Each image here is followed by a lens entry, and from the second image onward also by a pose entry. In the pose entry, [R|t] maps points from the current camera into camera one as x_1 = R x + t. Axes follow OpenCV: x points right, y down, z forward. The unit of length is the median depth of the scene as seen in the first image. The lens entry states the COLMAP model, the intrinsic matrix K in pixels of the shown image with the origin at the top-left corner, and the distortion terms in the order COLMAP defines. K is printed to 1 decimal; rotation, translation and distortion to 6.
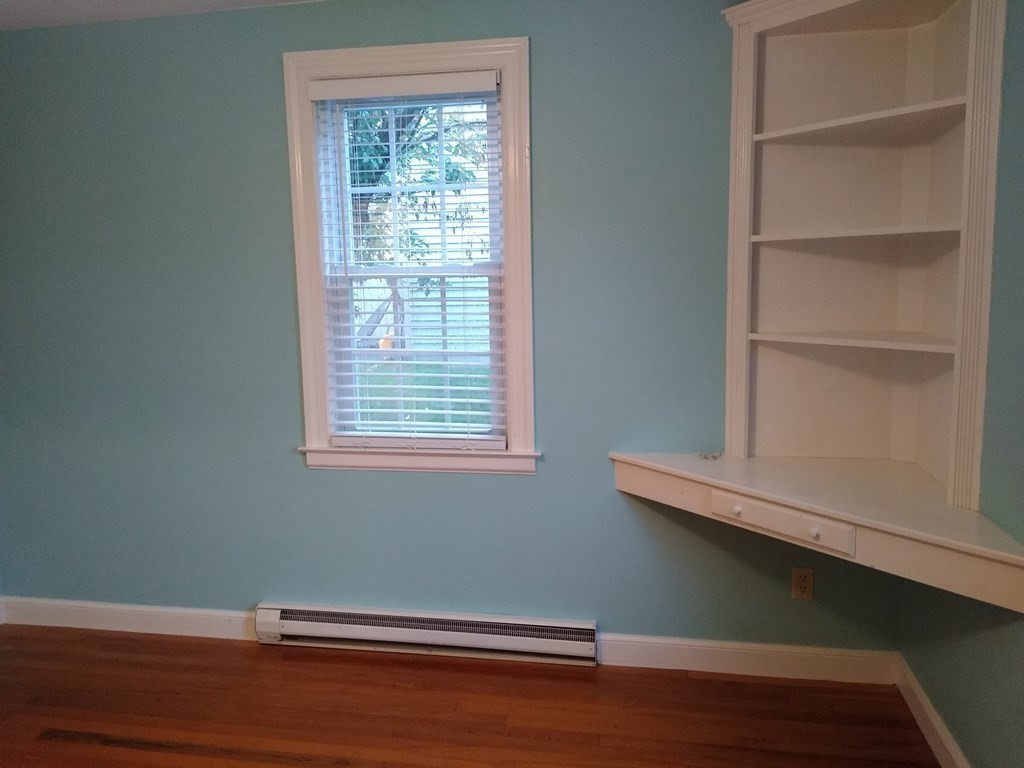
lens RADIAL K [[786.9, 0, 512.9], [0, 786.9, 395.2], [0, 0, 1]] dist [0.023387, -0.034293]
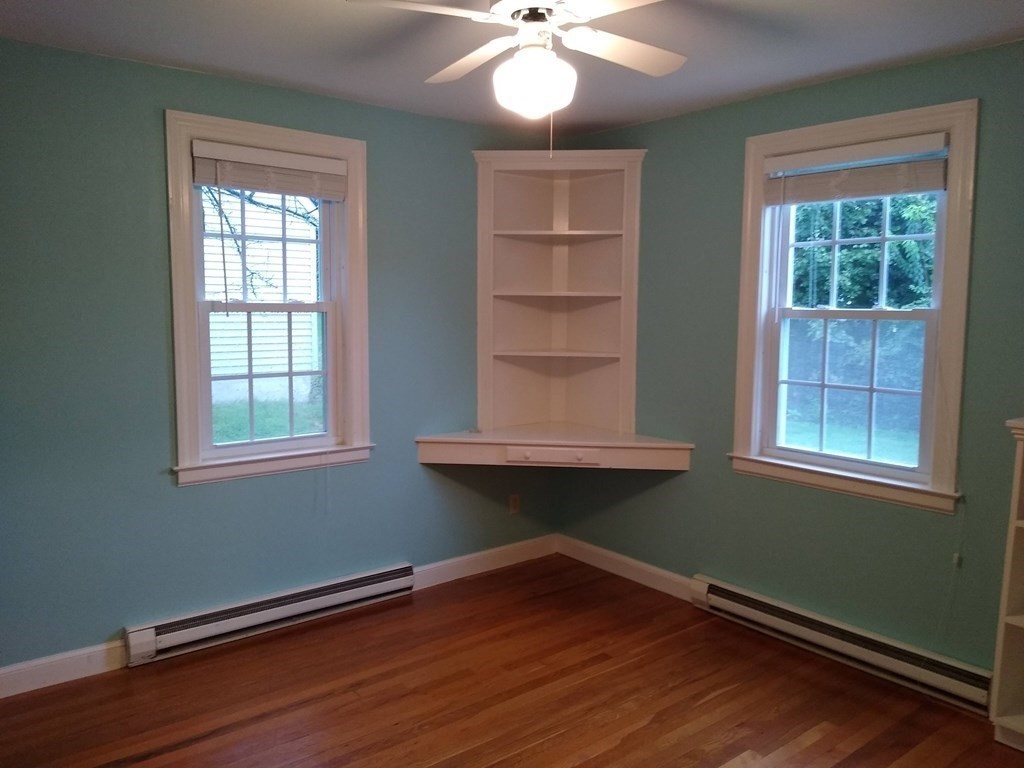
lens RADIAL K [[786.9, 0, 509.5], [0, 786.9, 388.7], [0, 0, 1]] dist [0.023387, -0.034293]
pose [[0.649870, -0.061288, 0.757570, -0.828209], [0.090787, 0.995867, 0.002686, -0.003079], [-0.754604, 0.067032, 0.652748, -0.064858]]
